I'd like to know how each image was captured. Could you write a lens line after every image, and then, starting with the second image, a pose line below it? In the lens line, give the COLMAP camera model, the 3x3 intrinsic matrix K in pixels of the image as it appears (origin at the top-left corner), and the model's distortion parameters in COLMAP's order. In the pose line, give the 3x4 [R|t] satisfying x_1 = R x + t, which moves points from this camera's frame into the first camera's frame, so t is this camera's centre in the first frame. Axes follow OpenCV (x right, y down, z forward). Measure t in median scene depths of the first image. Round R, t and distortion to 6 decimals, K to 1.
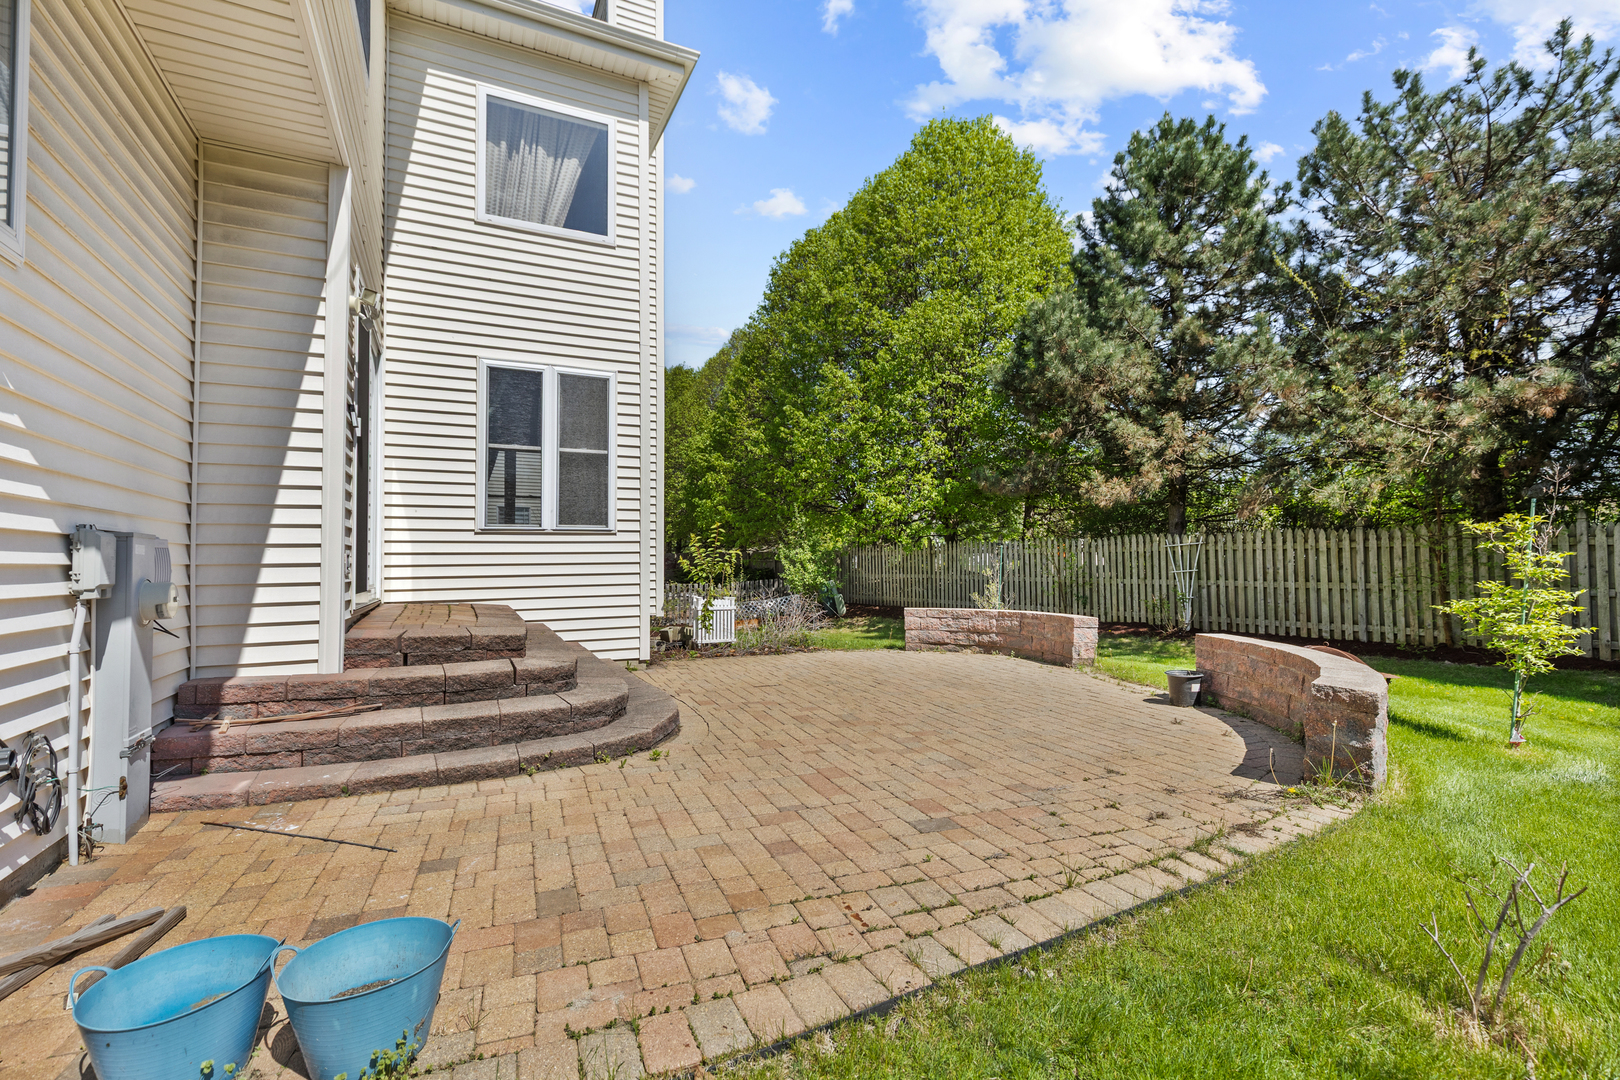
lens RADIAL K [[743.0, 0, 812.5], [0, 743.0, 538.7], [0, 0, 1]] dist [-0.003505, -0.000448]
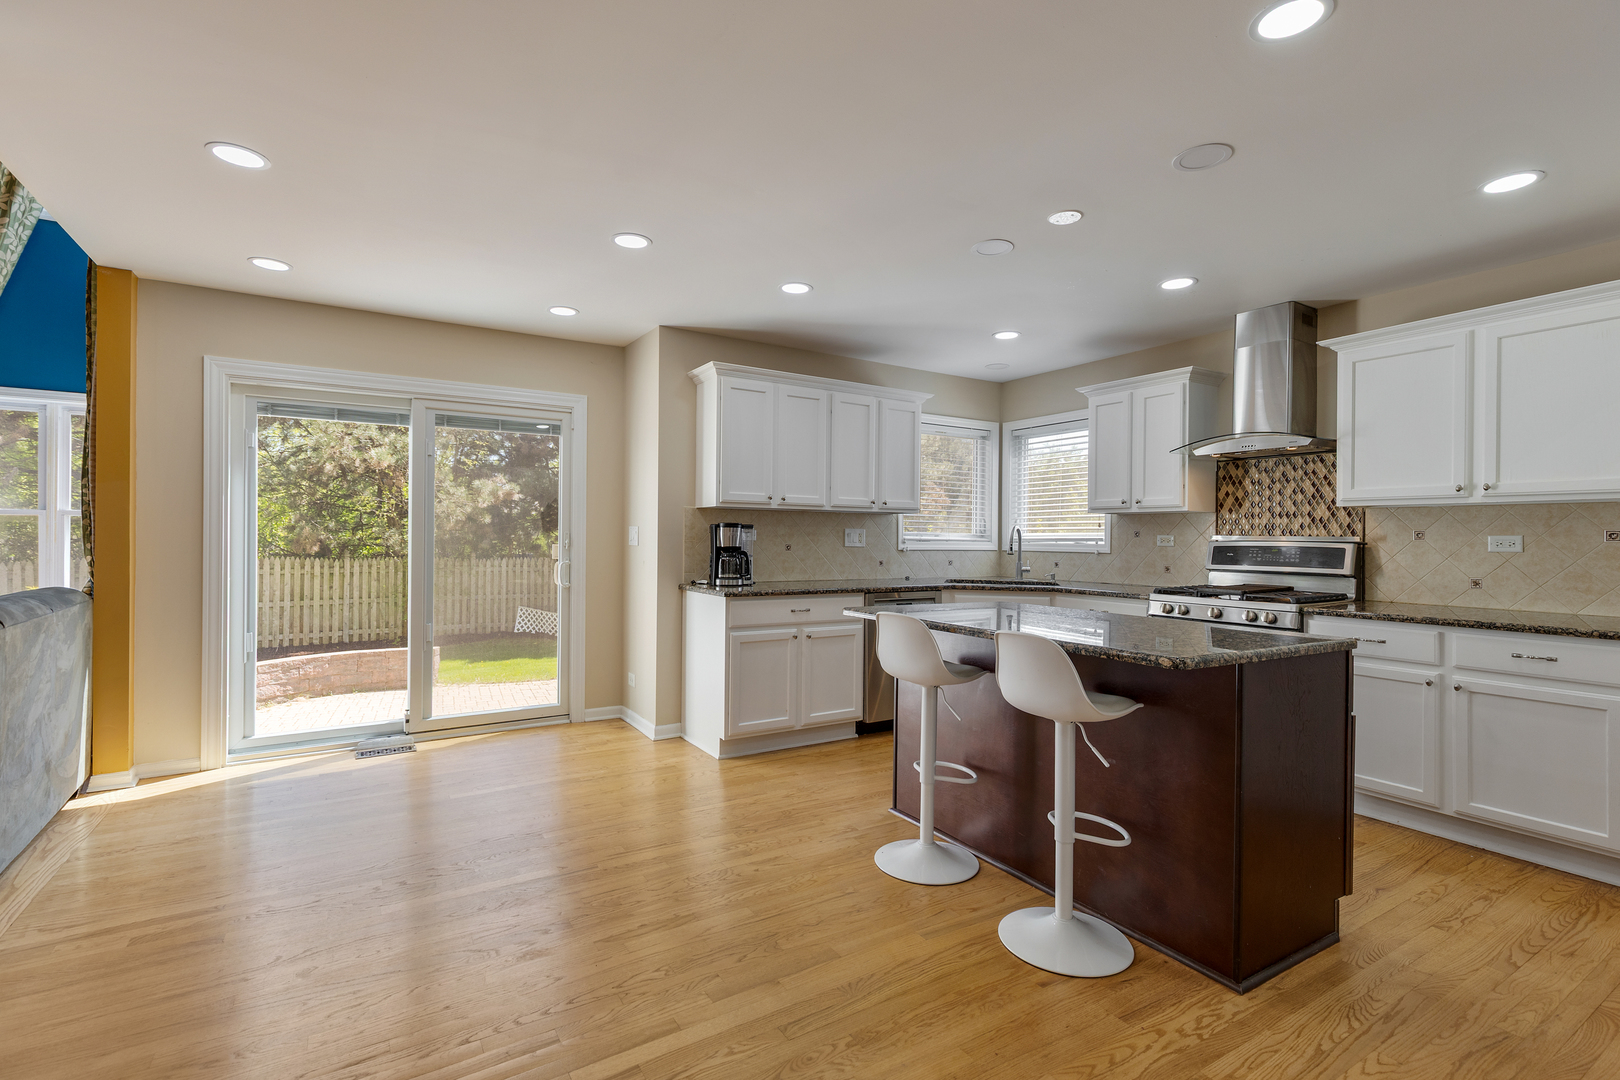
lens RADIAL K [[743.0, 0, 809.4], [0, 743.0, 541.7], [0, 0, 1]] dist [-0.003505, -0.000448]
pose [[-0.094741, 0.002046, 0.995500, -0.654794], [-0.036688, 0.999311, -0.005545, -0.065421], [-0.994826, -0.037048, -0.094601, 0.288189]]
